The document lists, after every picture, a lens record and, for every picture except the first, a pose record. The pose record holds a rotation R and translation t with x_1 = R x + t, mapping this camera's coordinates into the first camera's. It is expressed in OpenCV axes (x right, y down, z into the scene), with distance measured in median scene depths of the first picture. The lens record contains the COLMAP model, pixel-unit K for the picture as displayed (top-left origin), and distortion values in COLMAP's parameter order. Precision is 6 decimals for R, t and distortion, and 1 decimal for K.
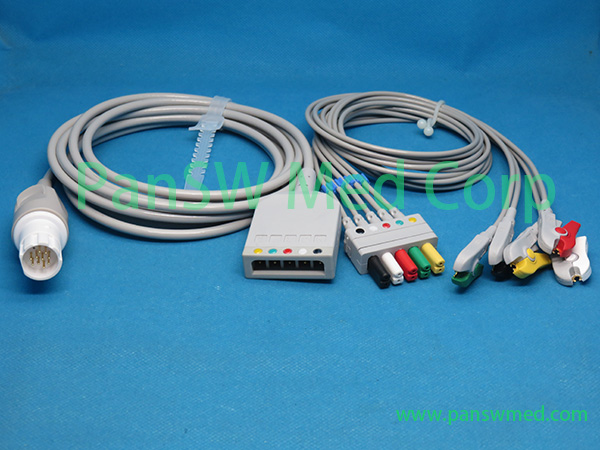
lens RADIAL K [[980.1, 0, 300.0], [0, 980.1, 225.0], [0, 0, 1]] dist [-0.004337, -0.059549]
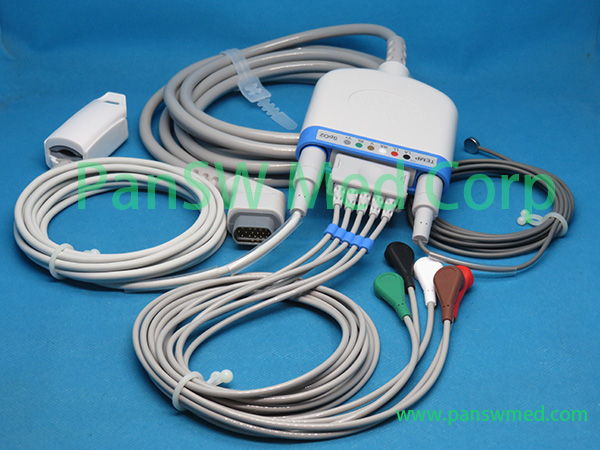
lens RADIAL K [[1145.9, 0, 300.0], [0, 1145.9, 225.0], [0, 0, 1]] dist [0.013532, 0.024352]
pose [[0.999902, -0.013343, -0.004135, 0.004362], [0.013277, 0.999789, -0.015690, 0.020032], [0.004343, 0.015634, 0.999868, -0.262178]]
